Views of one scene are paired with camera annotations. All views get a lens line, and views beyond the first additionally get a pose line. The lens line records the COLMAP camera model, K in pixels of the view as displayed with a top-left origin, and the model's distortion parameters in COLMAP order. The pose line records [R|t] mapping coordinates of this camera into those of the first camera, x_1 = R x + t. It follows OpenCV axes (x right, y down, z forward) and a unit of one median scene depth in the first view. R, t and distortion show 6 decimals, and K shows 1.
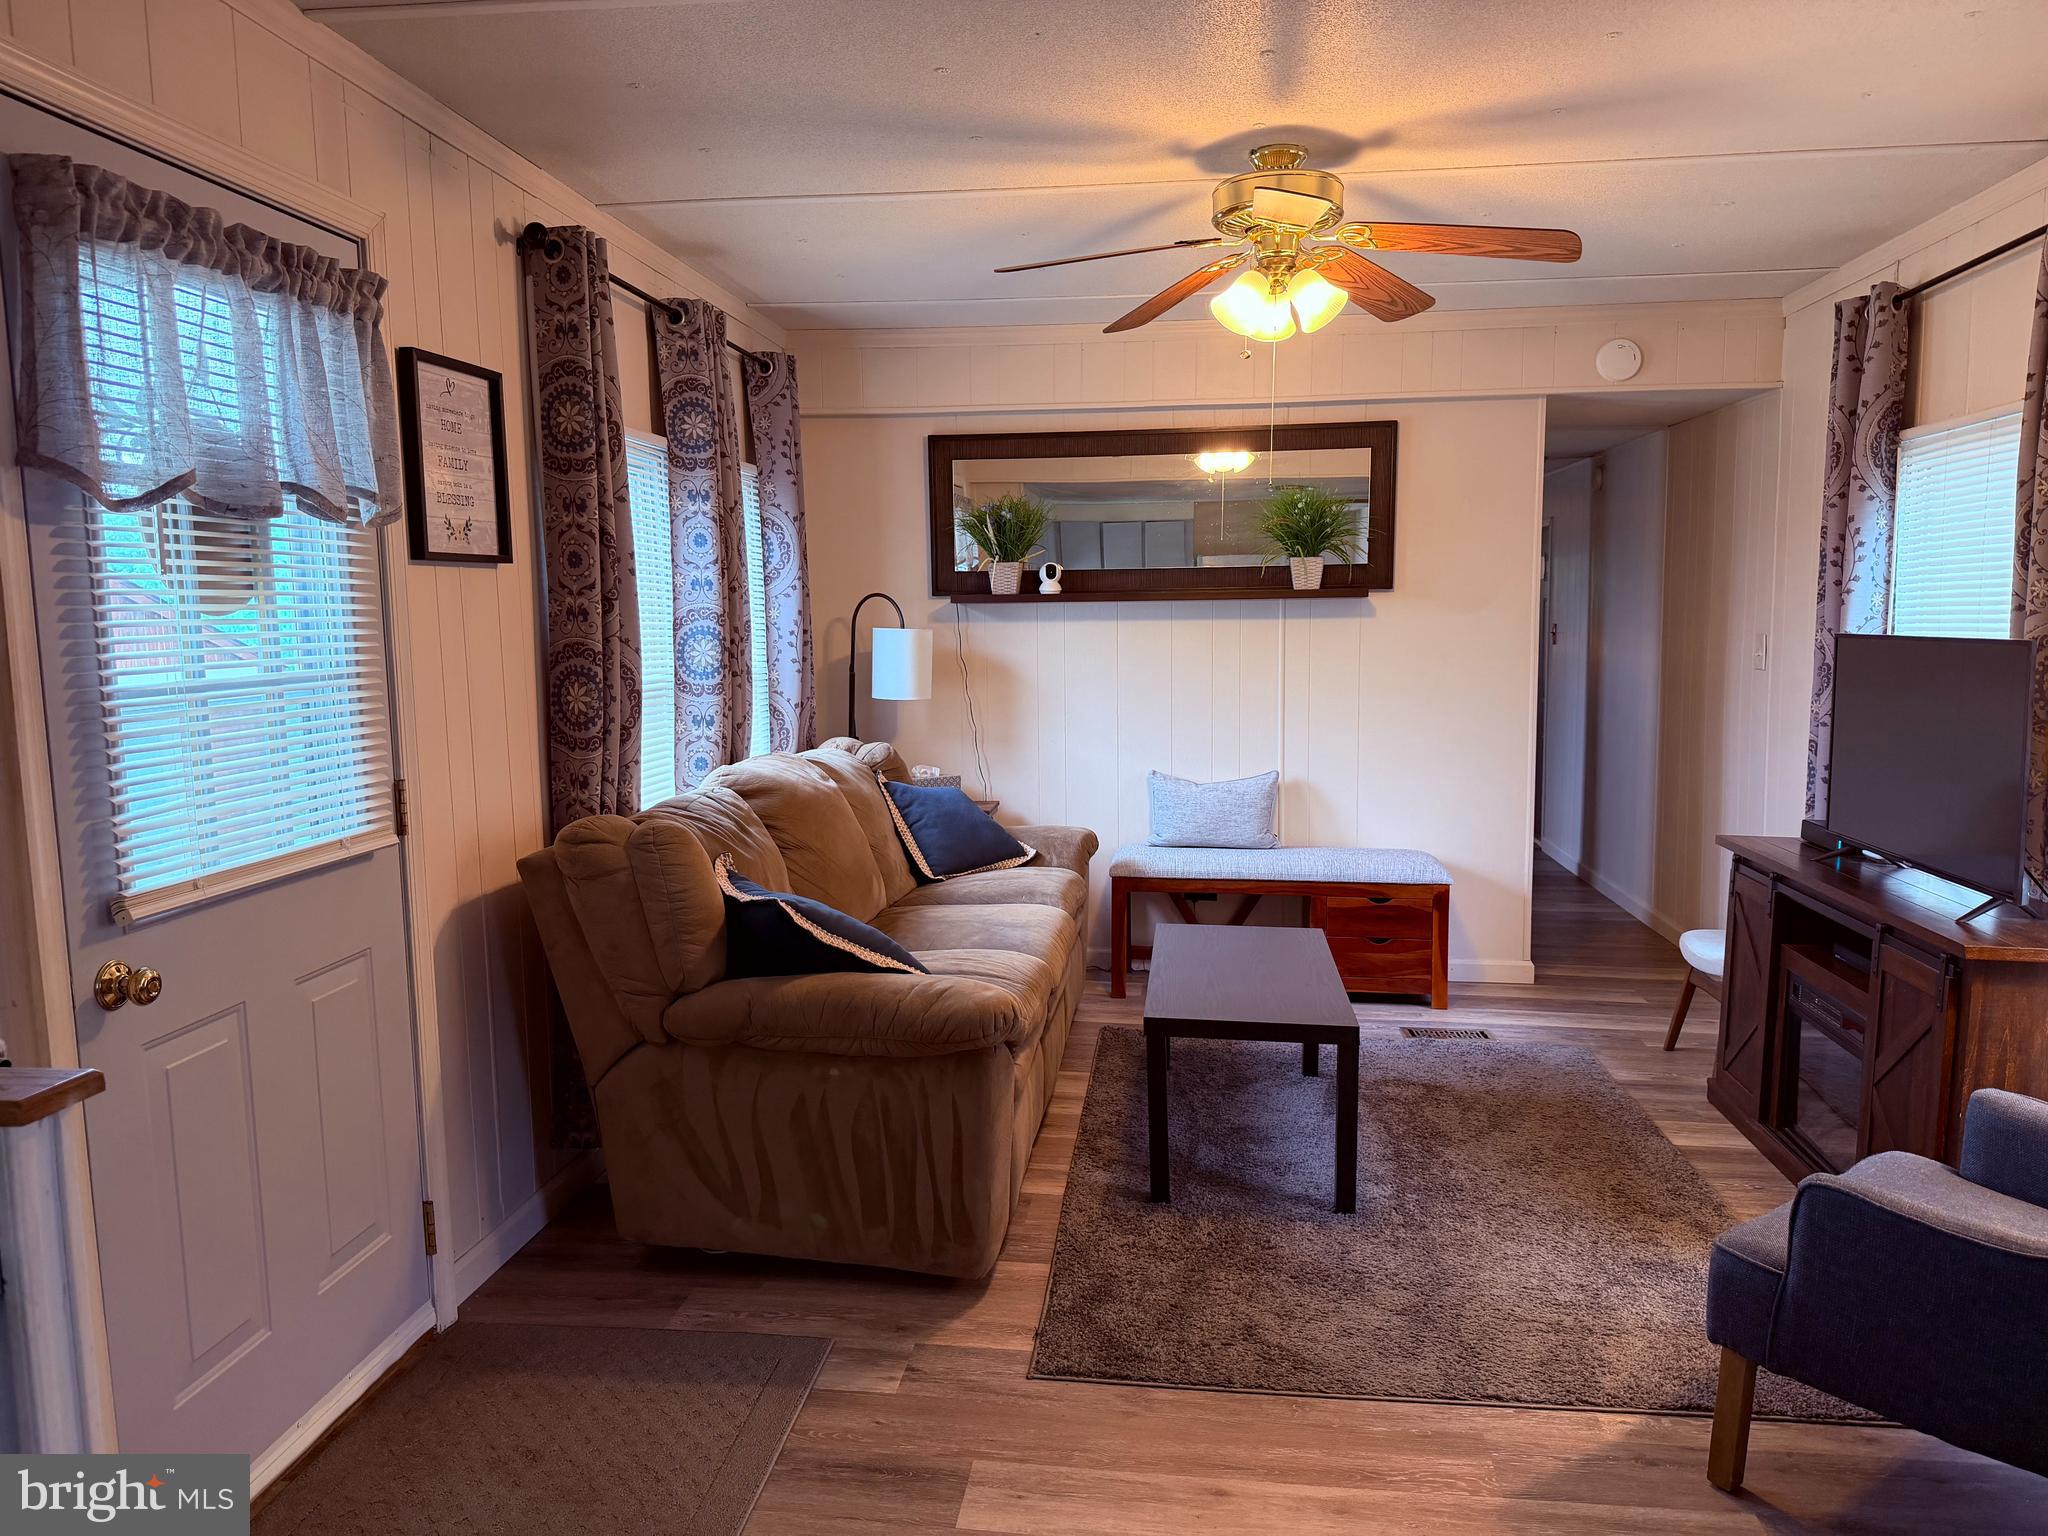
lens RADIAL K [[1449.4, 0, 1024.0], [0, 1449.4, 768.0], [0, 0, 1]] dist [0.124971, -0.209758]
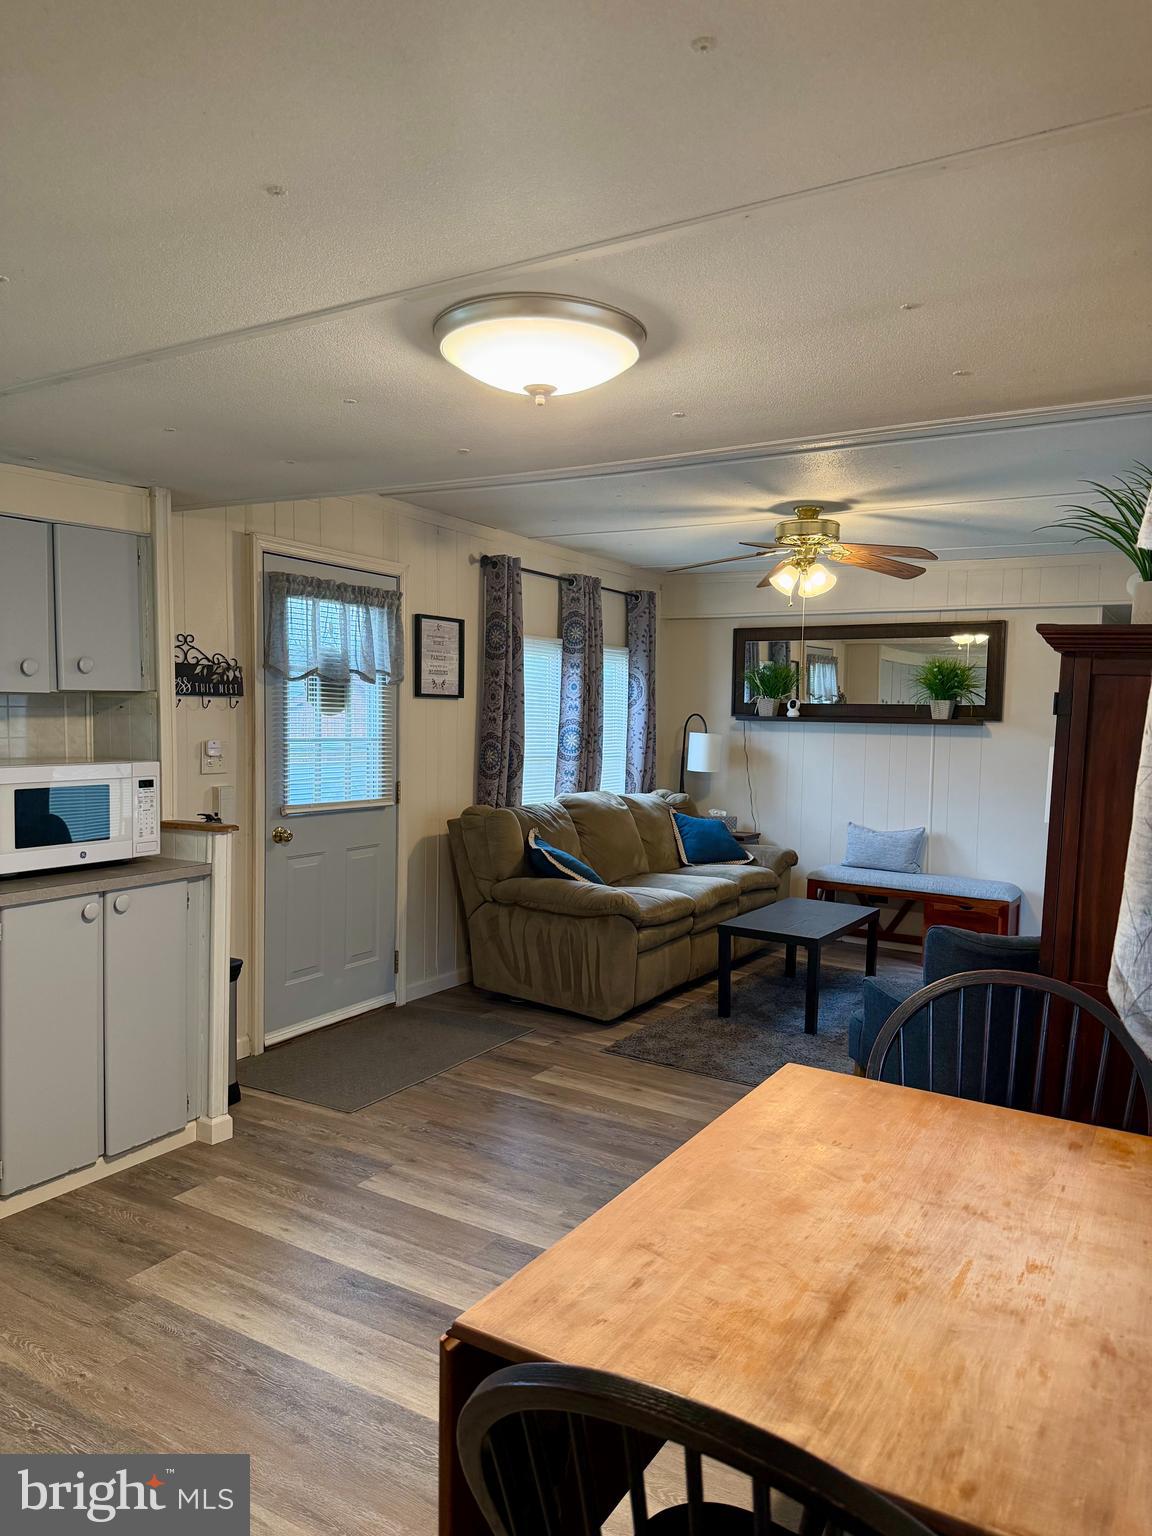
lens RADIAL K [[1089.5, 0, 576.0], [0, 1089.5, 768.0], [0, 0, 1]] dist [0.089946, -0.122216]
pose [[0.912440, 0.050447, -0.406090, 0.413492], [-0.077198, 0.995773, -0.049756, 0.036108], [0.401864, 0.076749, 0.912478, -0.402755]]
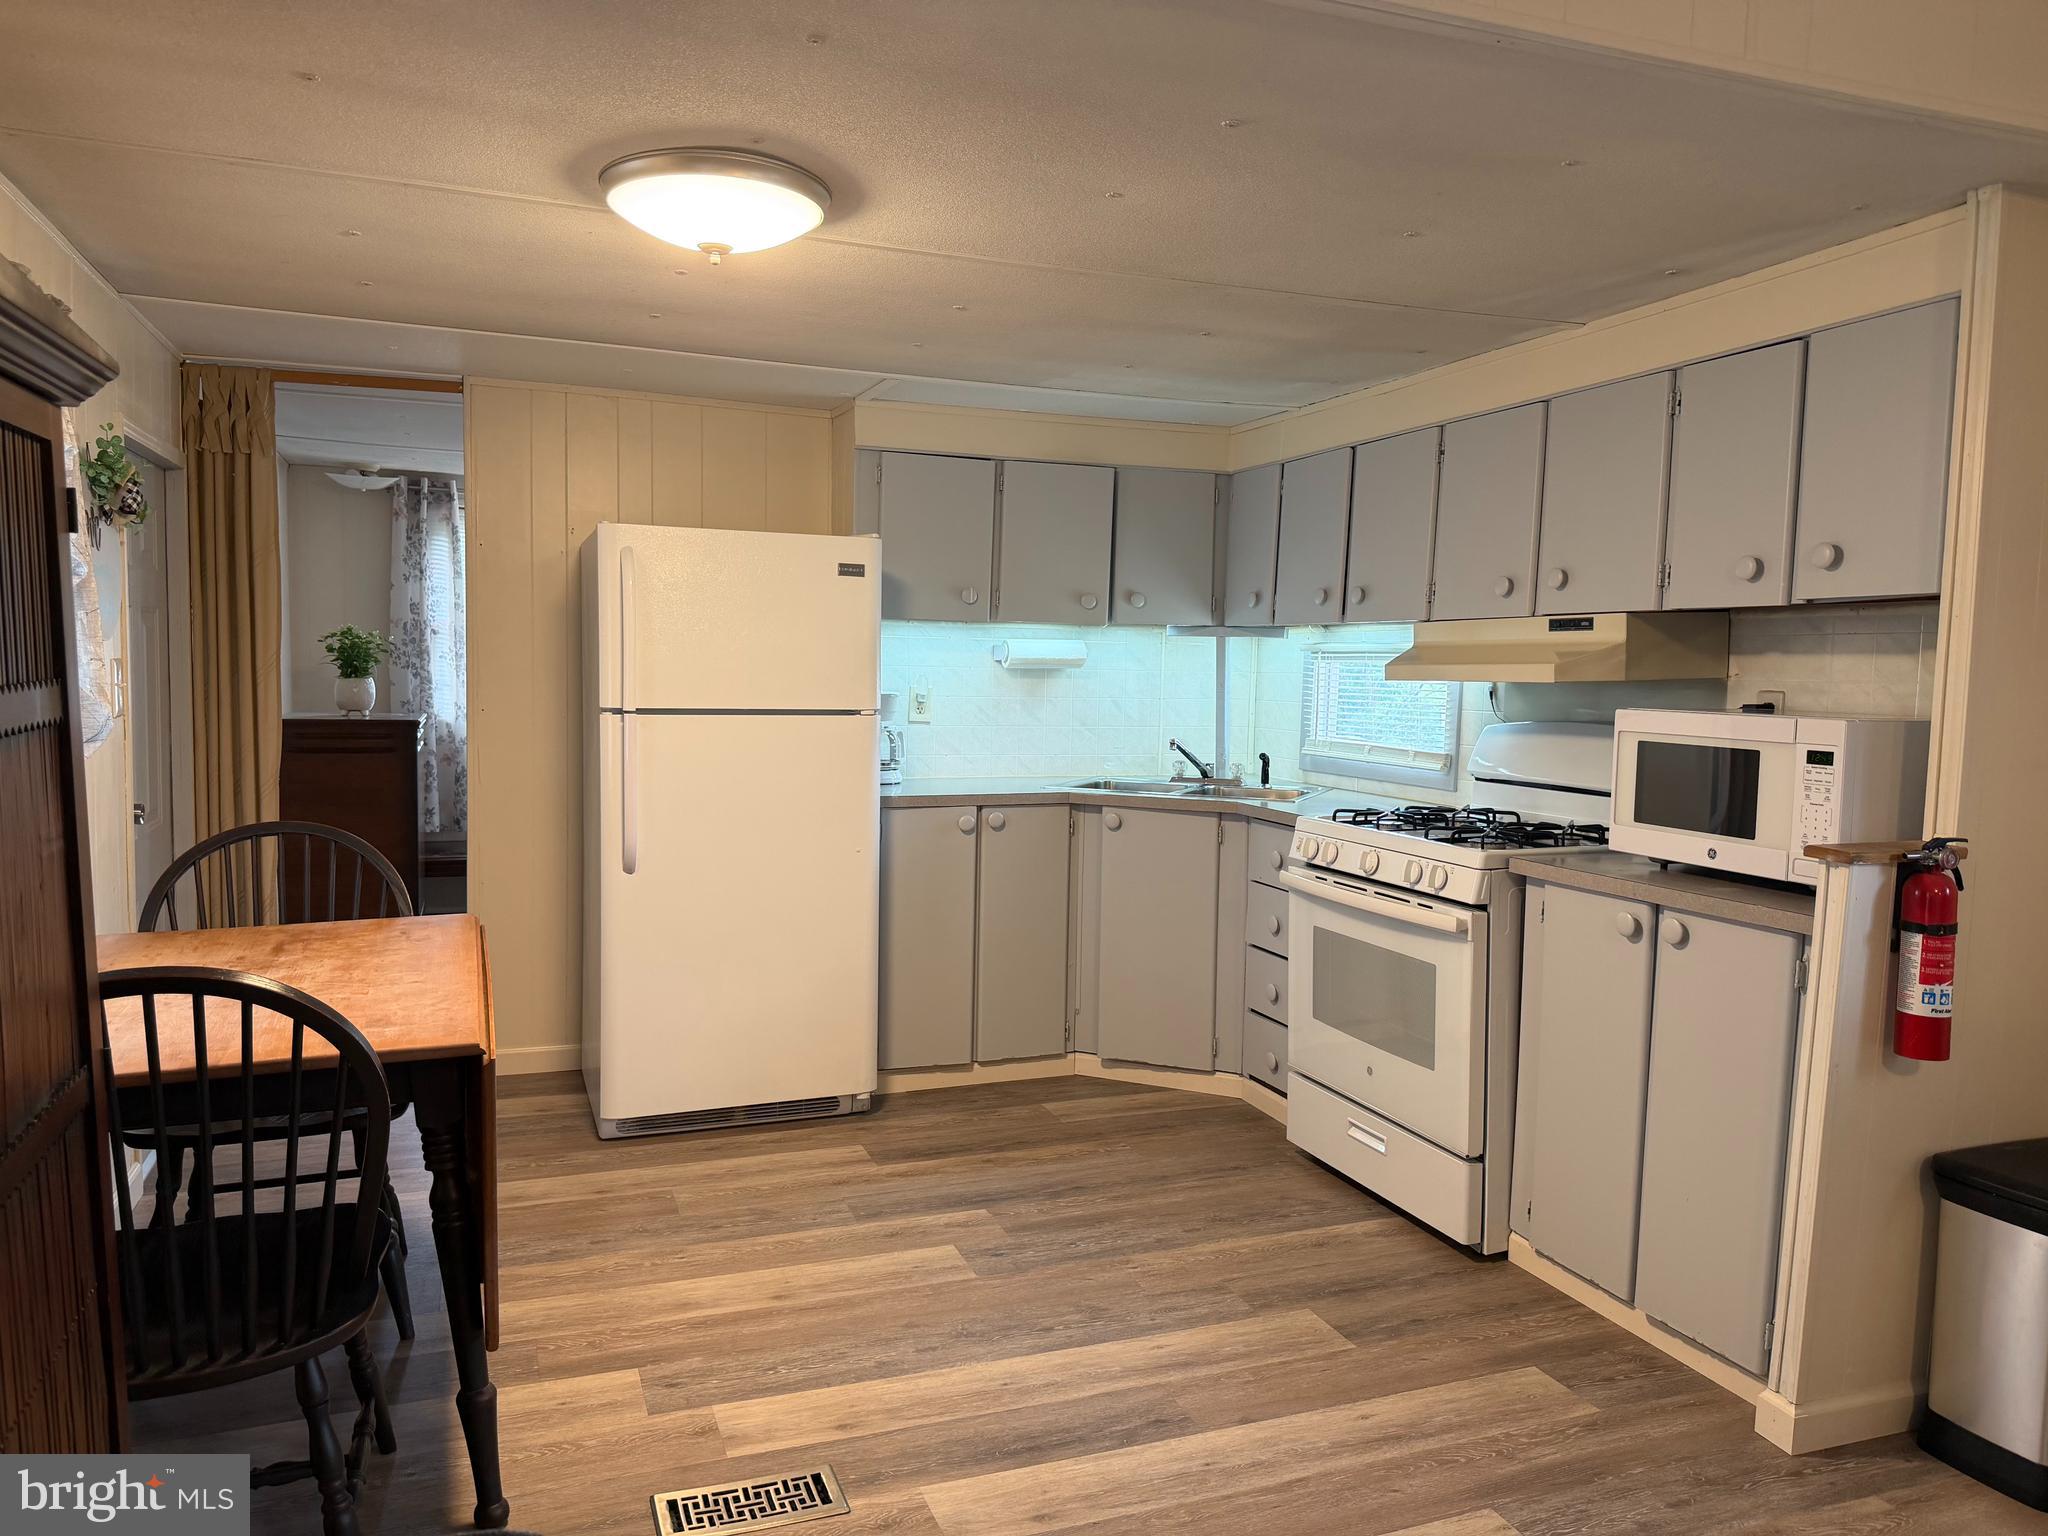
lens RADIAL K [[1449.4, 0, 1024.0], [0, 1449.4, 768.0], [0, 0, 1]] dist [0.124971, -0.209758]
pose [[-0.887955, 0.036838, -0.458453, 0.368607], [-0.055625, 0.980869, 0.186553, -0.060516], [0.456555, 0.191152, -0.868918, 0.598762]]
